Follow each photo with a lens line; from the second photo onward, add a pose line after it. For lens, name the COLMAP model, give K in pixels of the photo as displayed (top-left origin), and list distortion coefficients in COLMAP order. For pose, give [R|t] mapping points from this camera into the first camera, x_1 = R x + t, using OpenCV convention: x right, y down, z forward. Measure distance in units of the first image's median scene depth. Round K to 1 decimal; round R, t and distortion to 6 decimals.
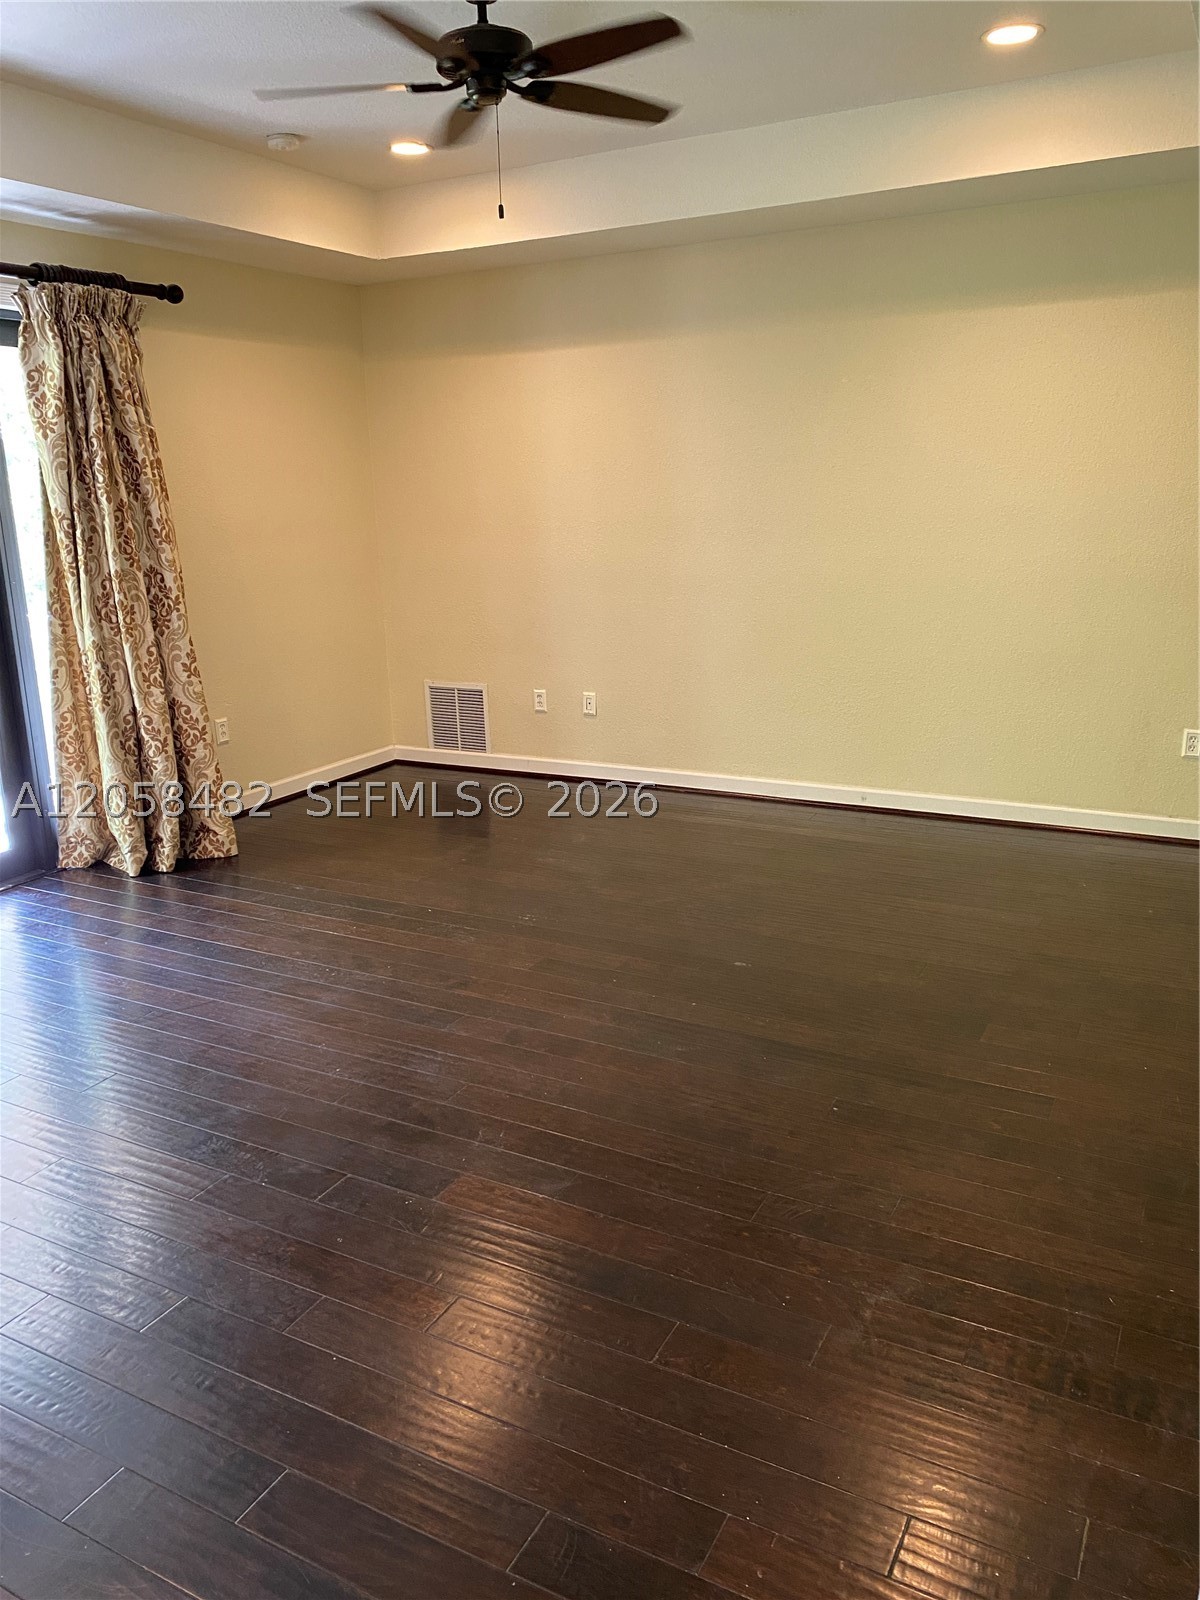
lens RADIAL K [[1222.0, 0, 600.8], [0, 1222.0, 807.1], [0, 0, 1]] dist [0.012297, -0.017235]
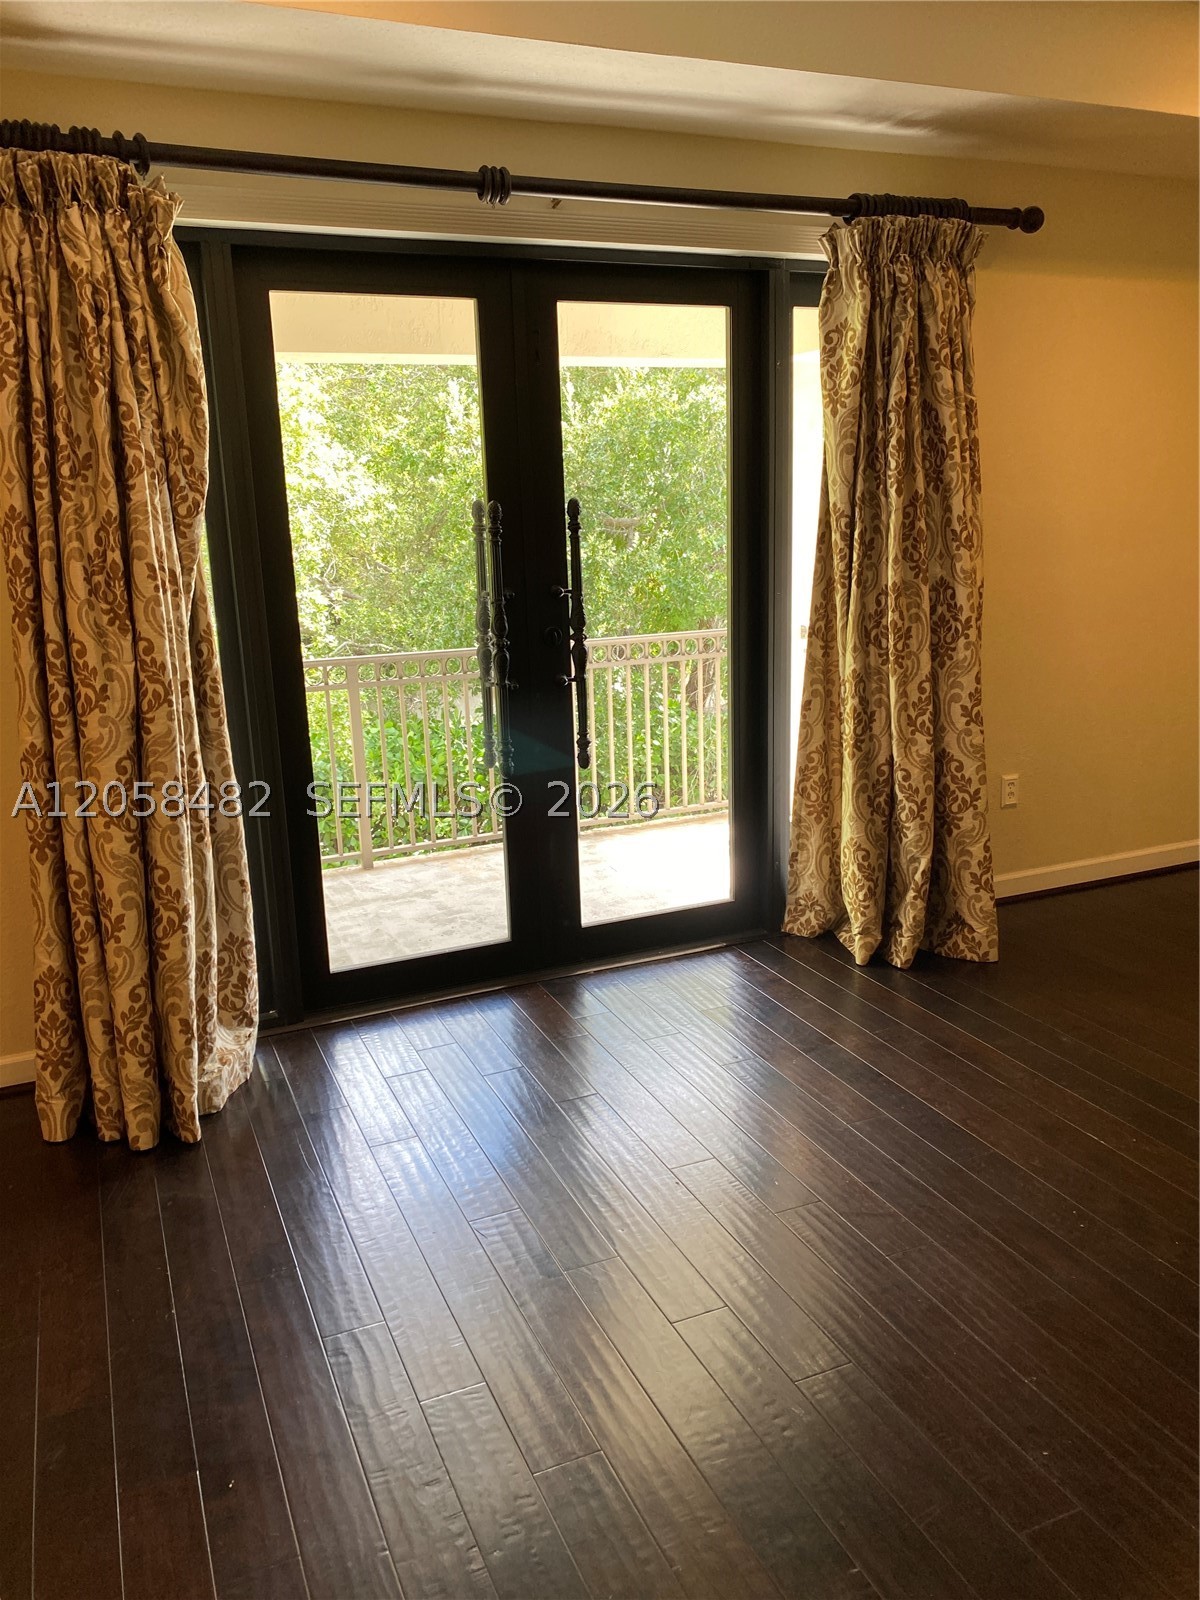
lens RADIAL K [[1222.0, 0, 589.3], [0, 1222.0, 792.1], [0, 0, 1]] dist [0.012297, -0.017235]
pose [[0.777008, 0.142413, -0.613170, -0.048918], [-0.150950, 0.987805, 0.038142, -0.060060], [0.611124, 0.062922, 0.789030, 0.268272]]
